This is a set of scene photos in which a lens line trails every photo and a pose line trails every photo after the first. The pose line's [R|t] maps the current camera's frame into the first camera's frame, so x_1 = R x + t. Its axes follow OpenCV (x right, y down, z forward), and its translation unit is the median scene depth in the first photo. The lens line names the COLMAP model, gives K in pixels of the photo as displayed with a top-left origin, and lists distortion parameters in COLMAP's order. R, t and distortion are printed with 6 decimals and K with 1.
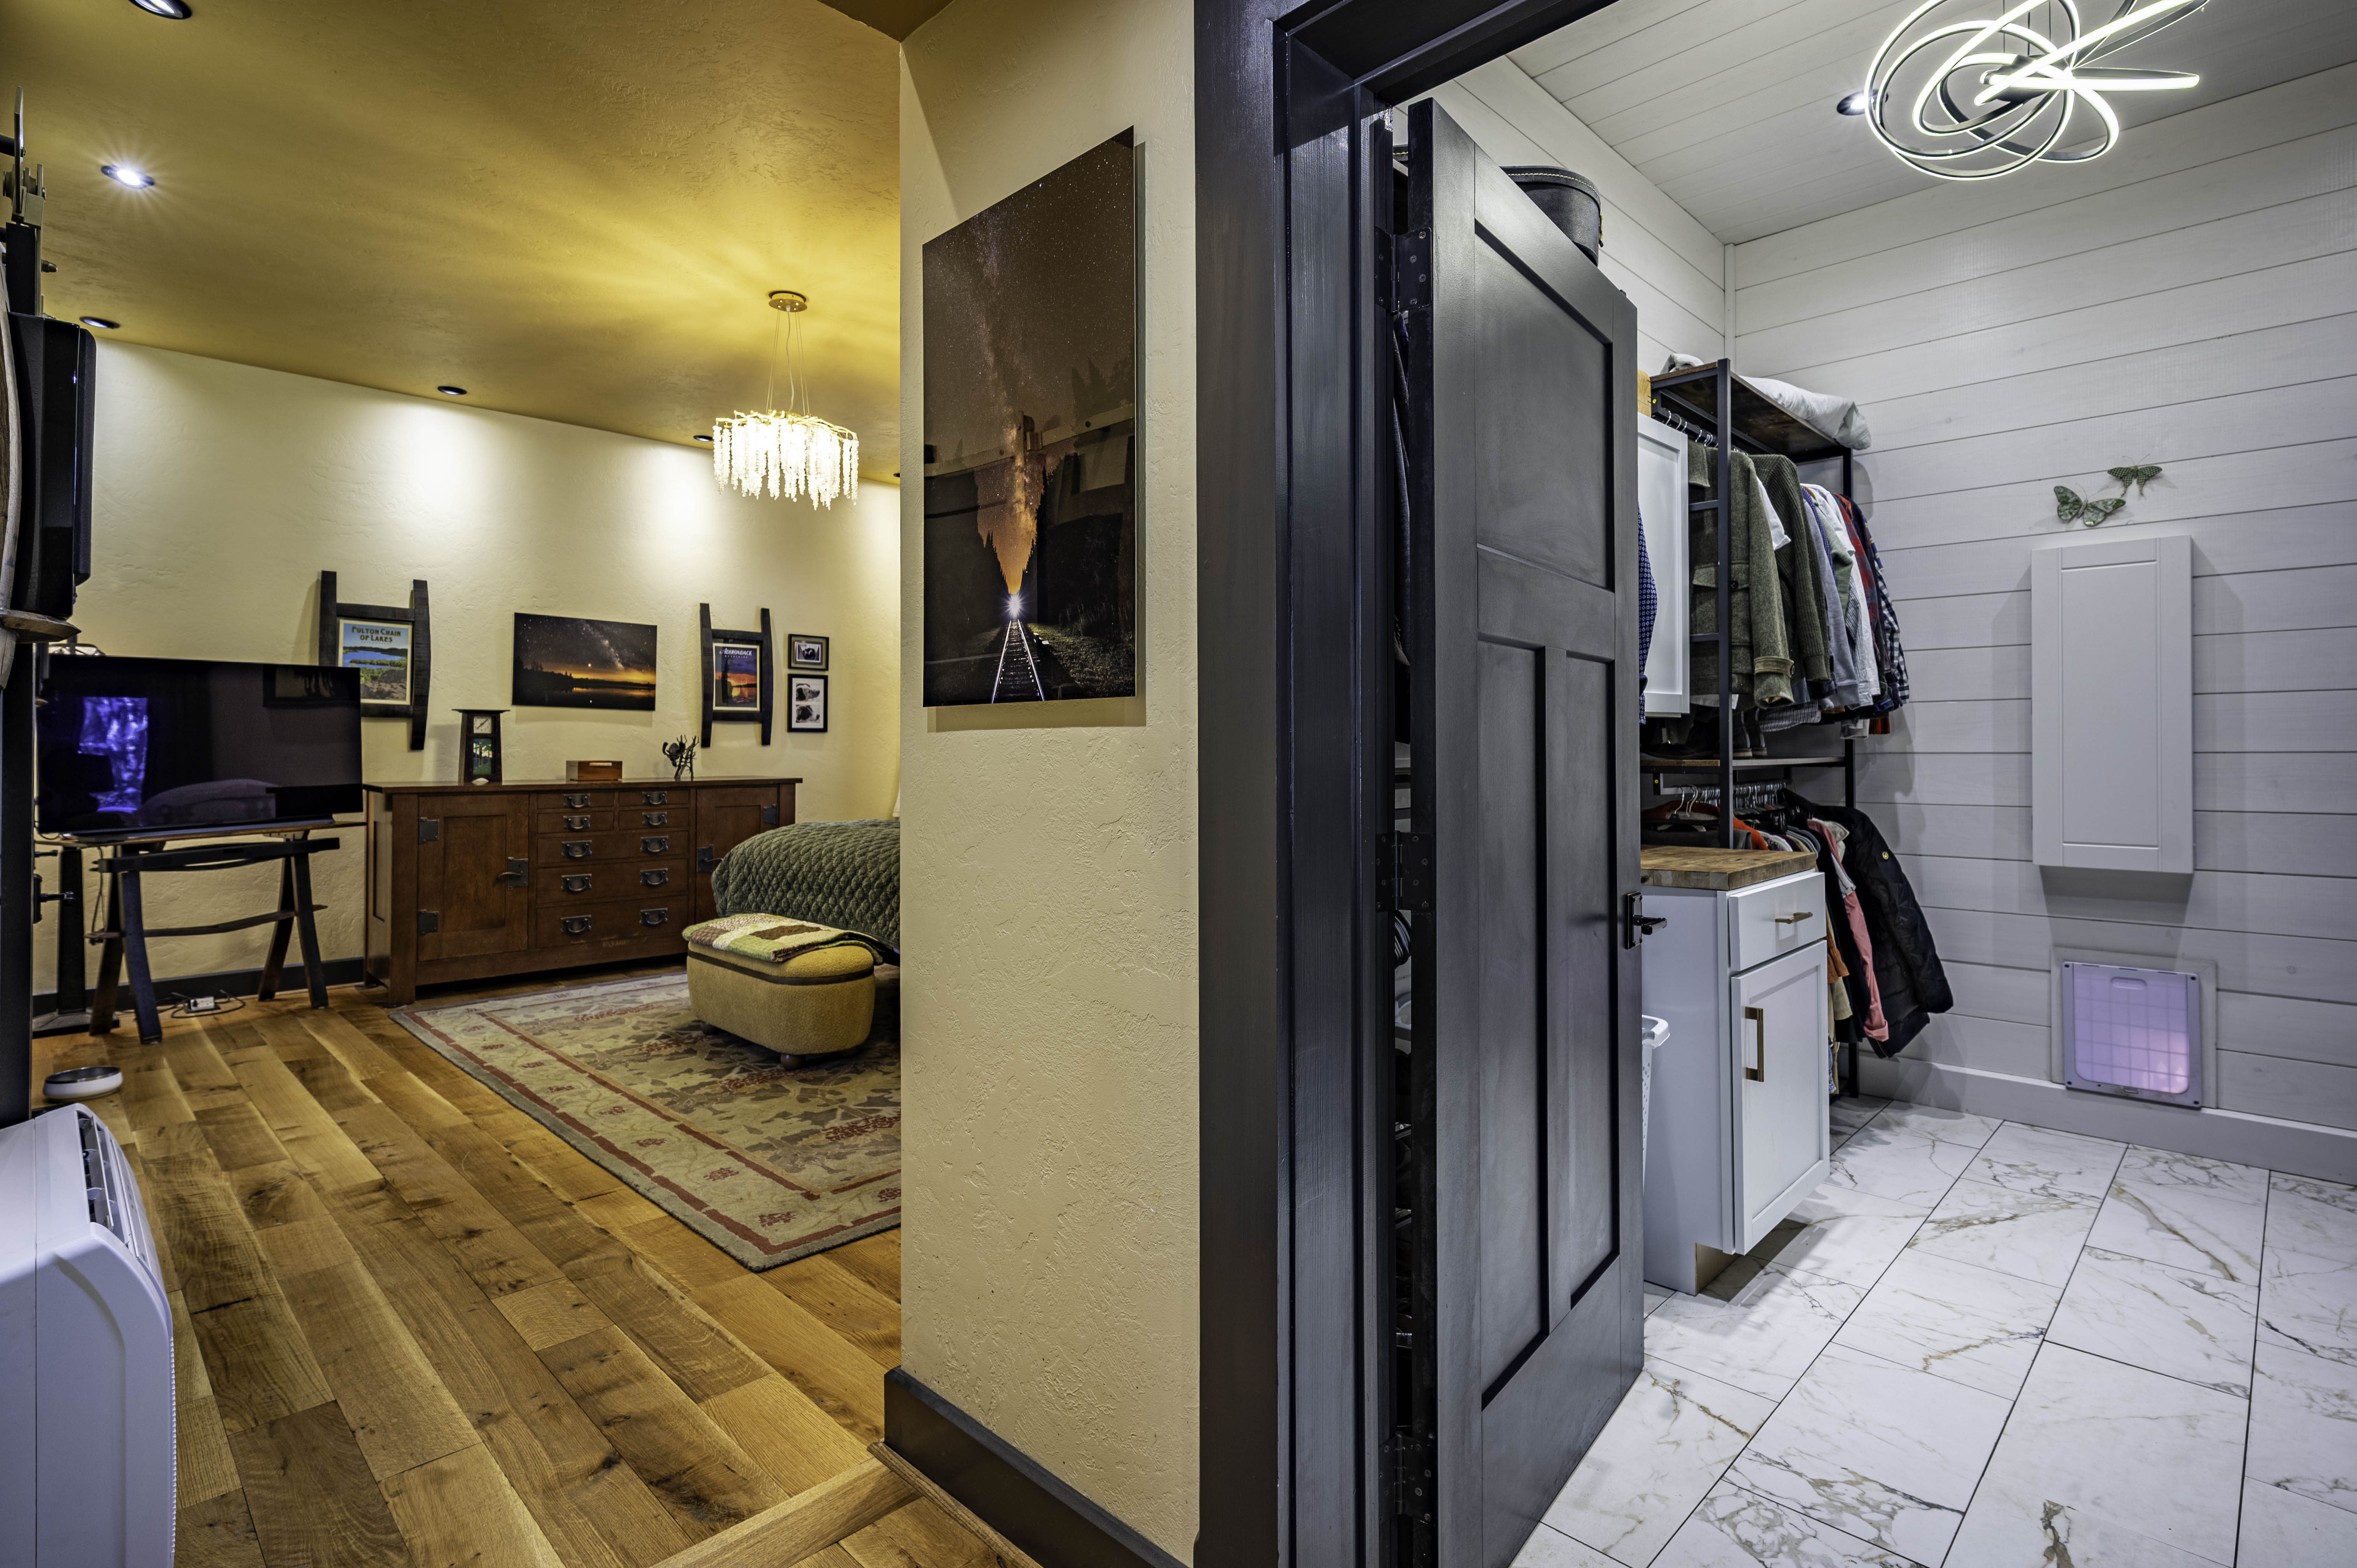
lens RADIAL K [[1161.2, 0, 1177.4], [0, 1161.2, 739.7], [0, 0, 1]] dist [-0.004896, 0.002972]
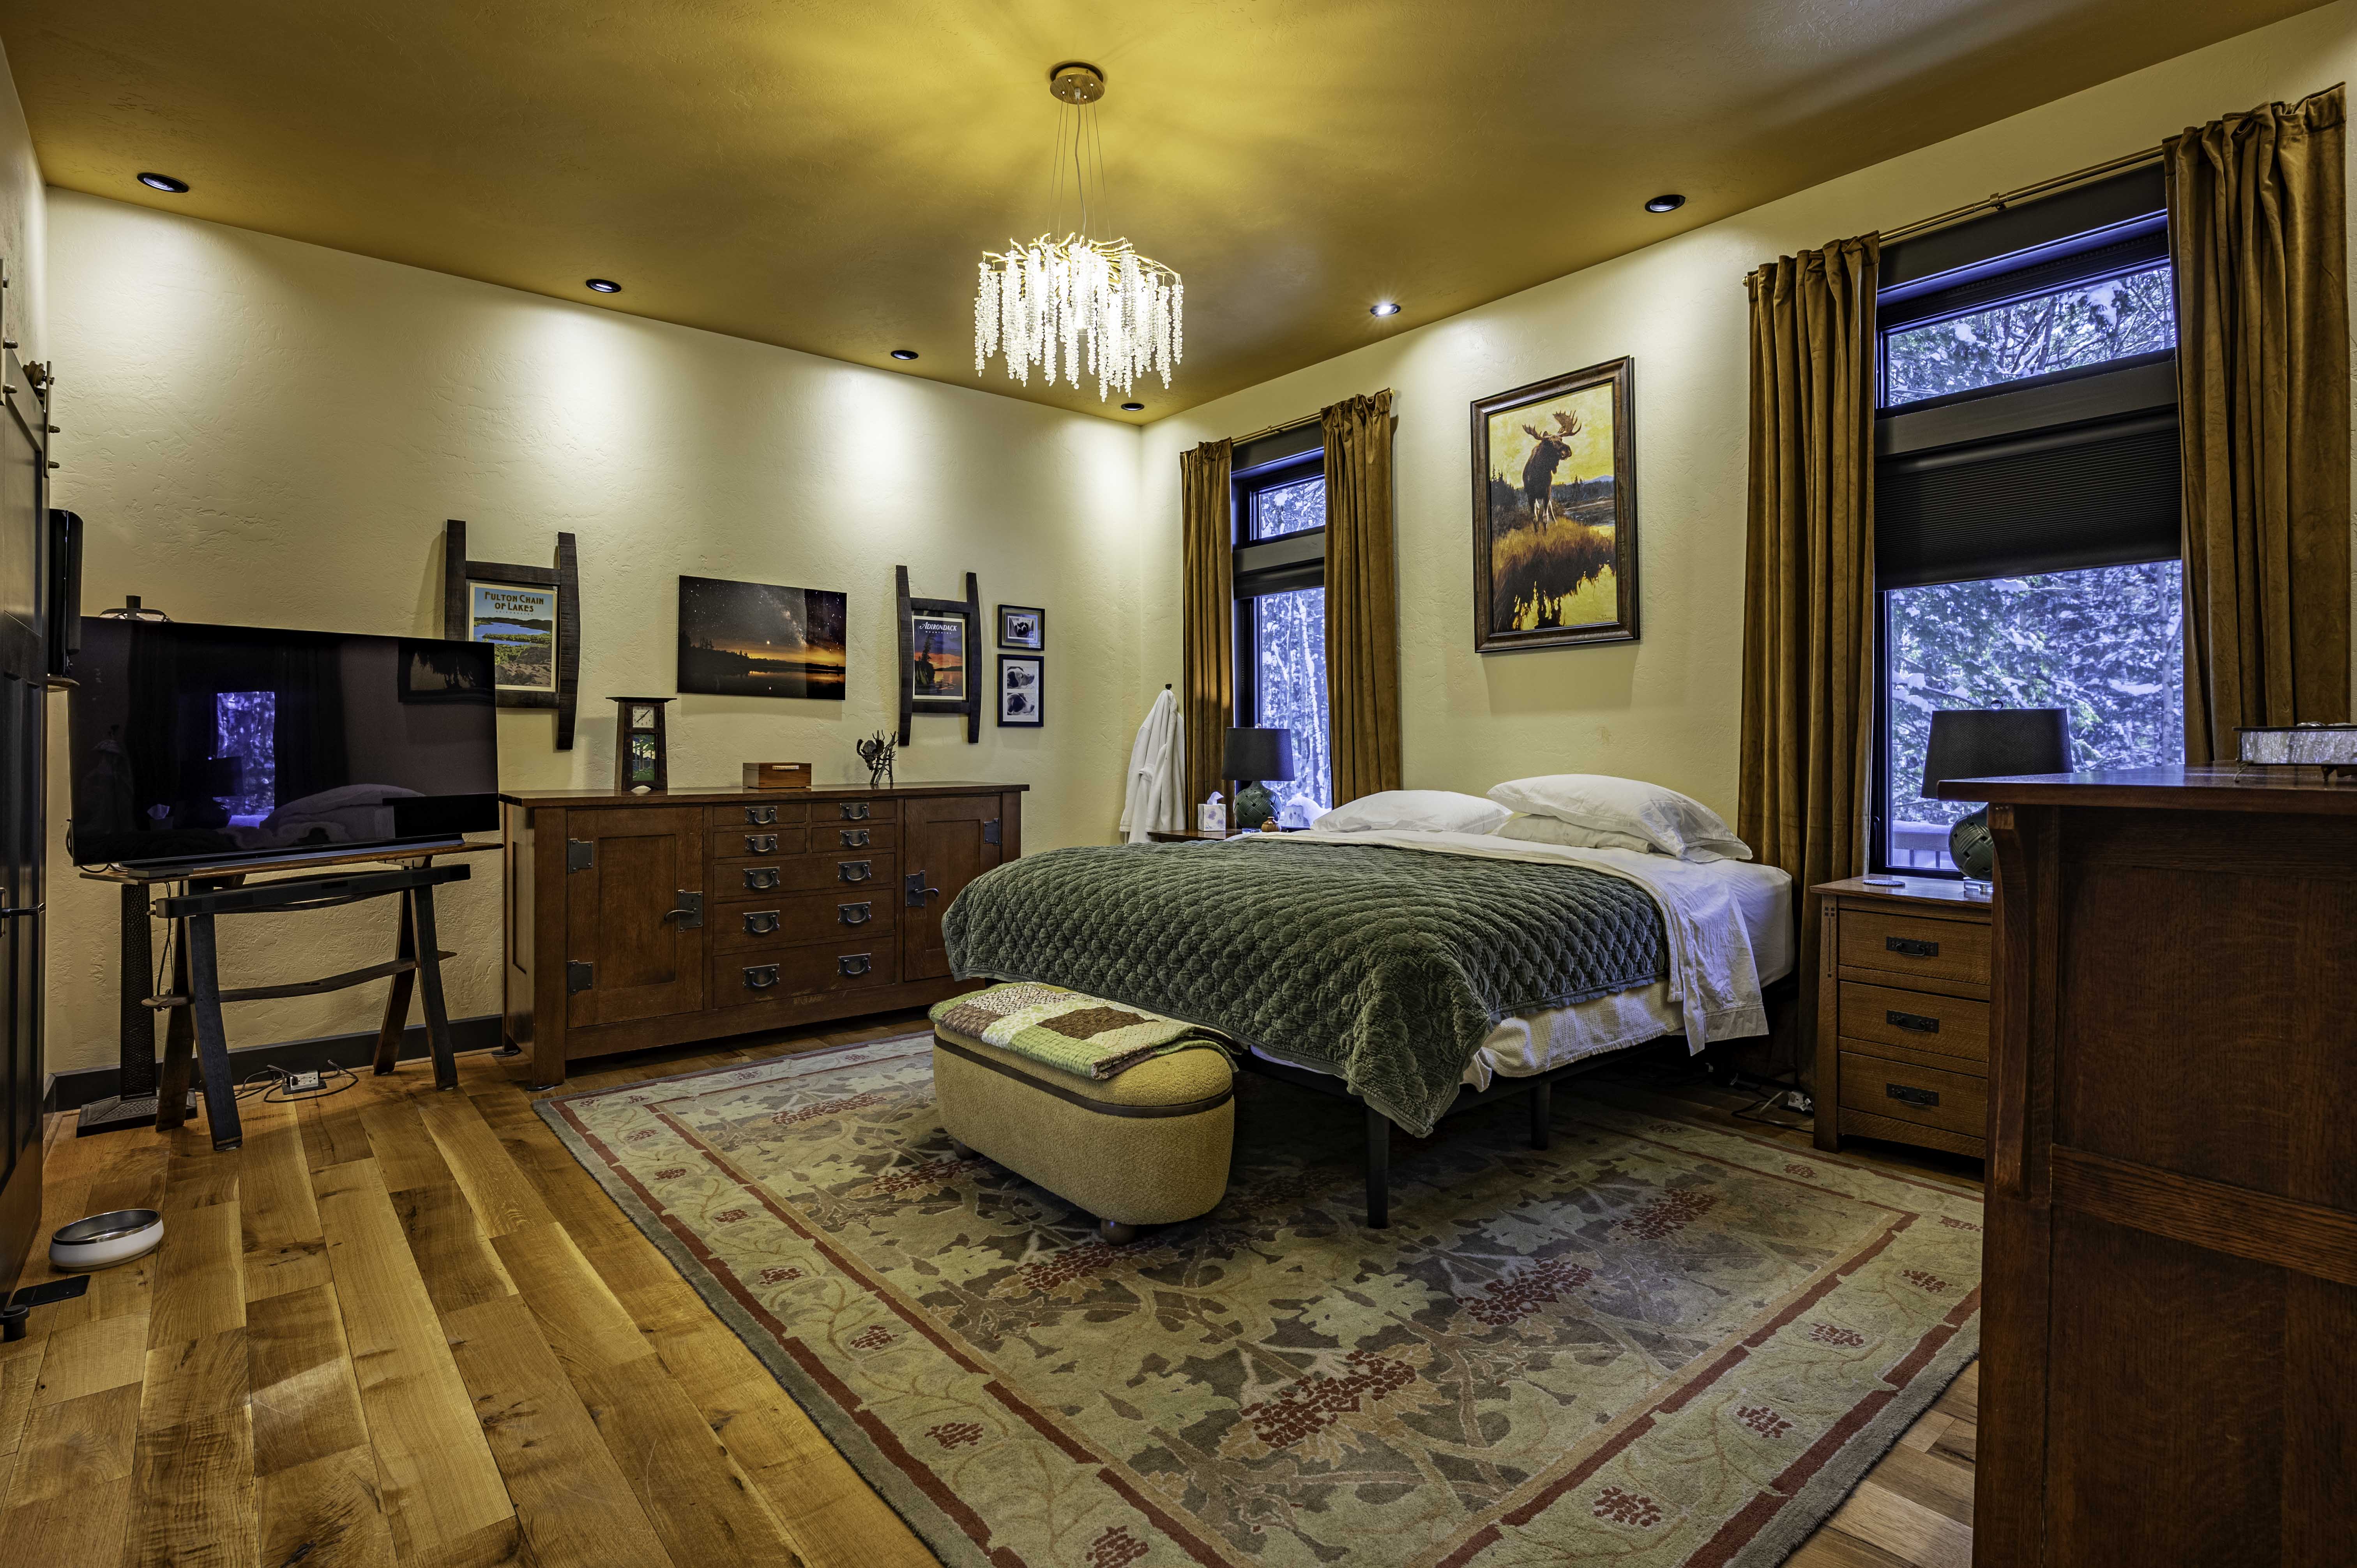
lens RADIAL K [[1161.2, 0, 1162.9], [0, 1161.2, 748.6], [0, 0, 1]] dist [-0.004896, 0.002972]
pose [[0.994643, -0.002771, -0.103333, -0.204562], [0.003575, 0.999965, 0.007599, 0.004310], [0.103308, -0.007927, 0.994618, 0.310676]]
